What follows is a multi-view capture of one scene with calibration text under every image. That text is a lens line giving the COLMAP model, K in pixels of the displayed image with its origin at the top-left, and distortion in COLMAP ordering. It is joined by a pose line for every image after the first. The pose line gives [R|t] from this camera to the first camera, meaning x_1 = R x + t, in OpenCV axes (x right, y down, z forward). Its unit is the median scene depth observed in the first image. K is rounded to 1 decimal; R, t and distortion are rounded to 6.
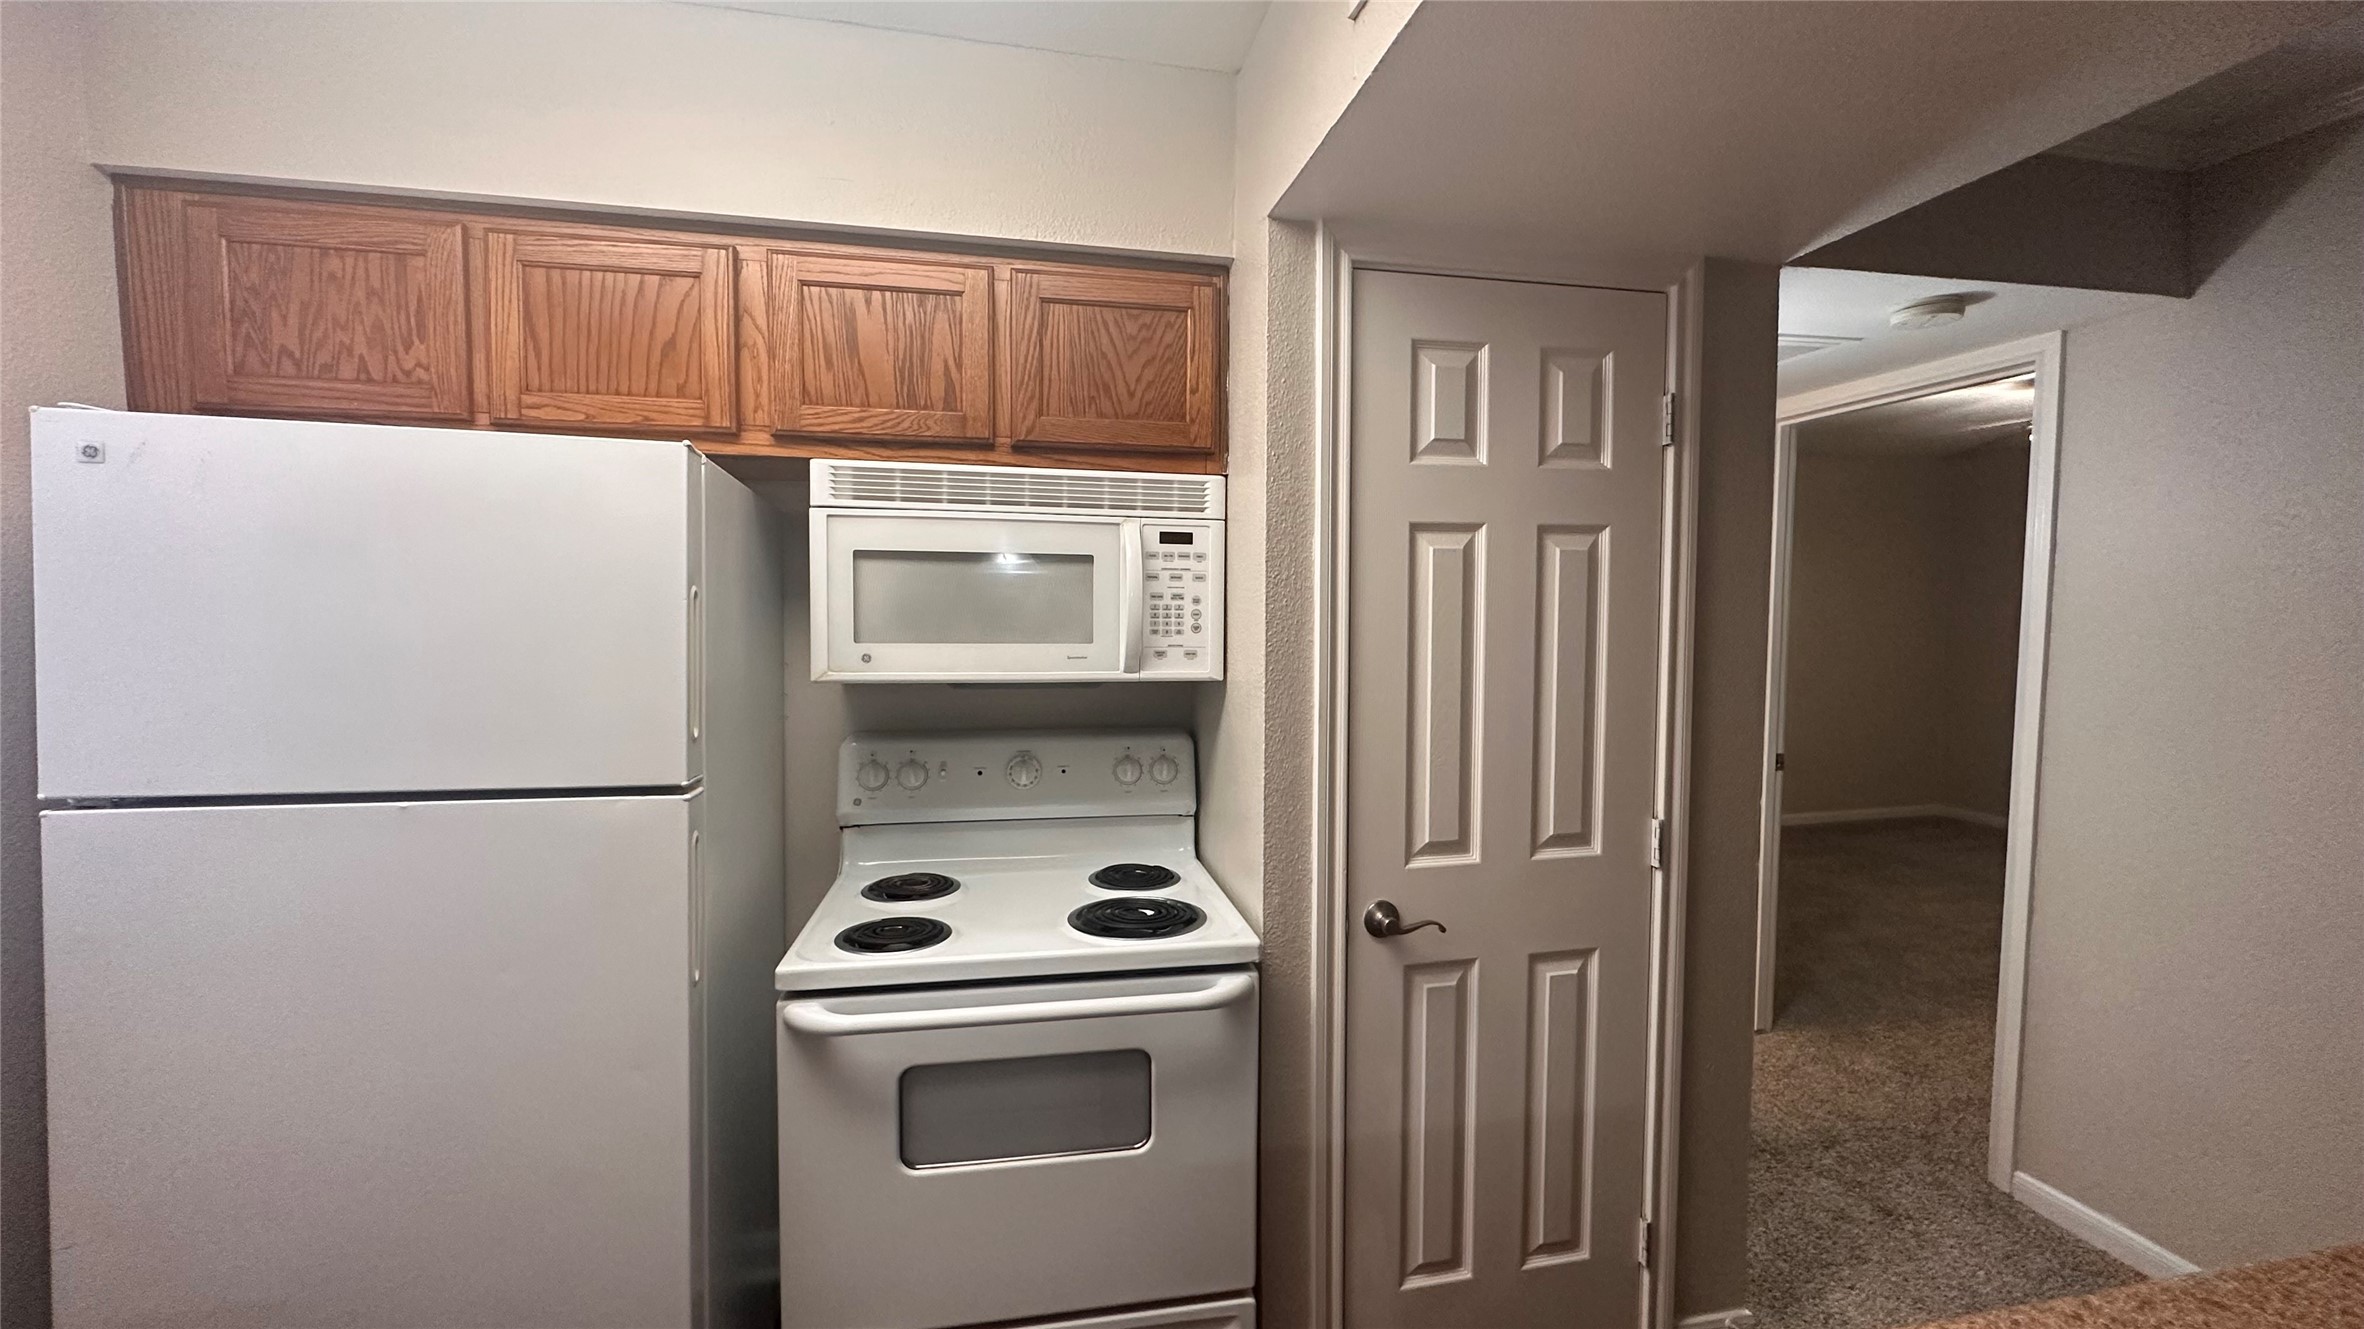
lens RADIAL K [[939.2, 0, 1182.0], [0, 939.2, 664.5], [0, 0, 1]] dist [-0.003884, 0.000678]
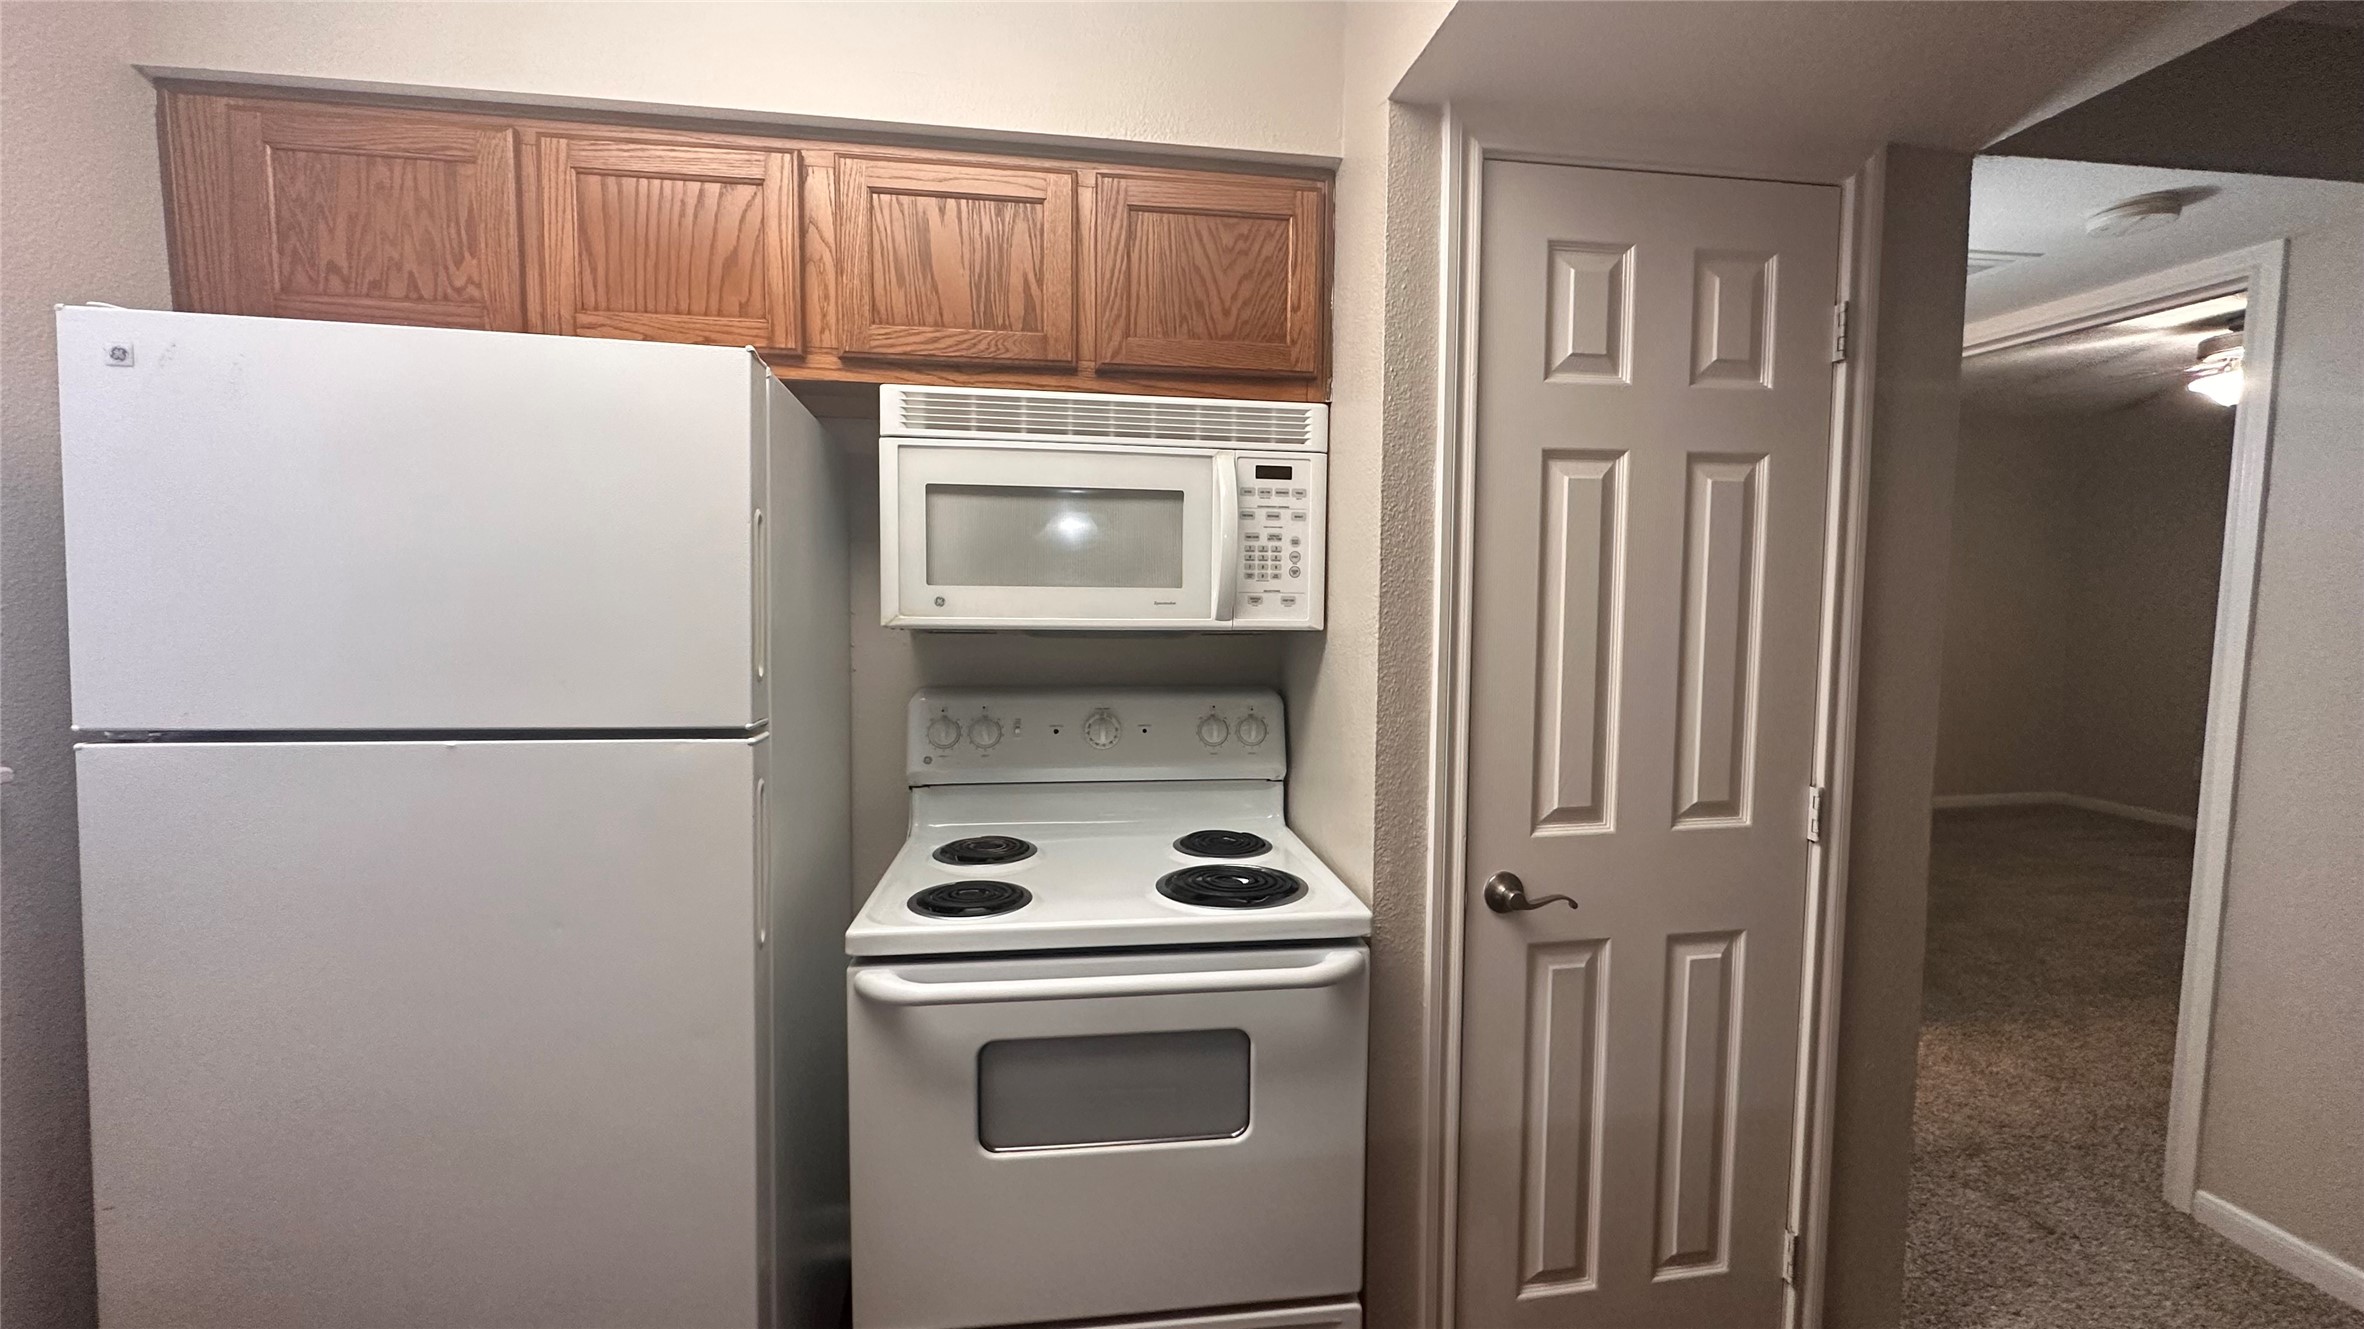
lens RADIAL K [[939.2, 0, 1182.0], [0, 939.2, 664.5], [0, 0, 1]] dist [-0.003884, 0.000678]
pose [[0.998504, 0.005892, -0.054365, -0.046514], [-0.004852, 0.999803, 0.019240, 0.035857], [0.054468, -0.018947, 0.998336, 0.086833]]
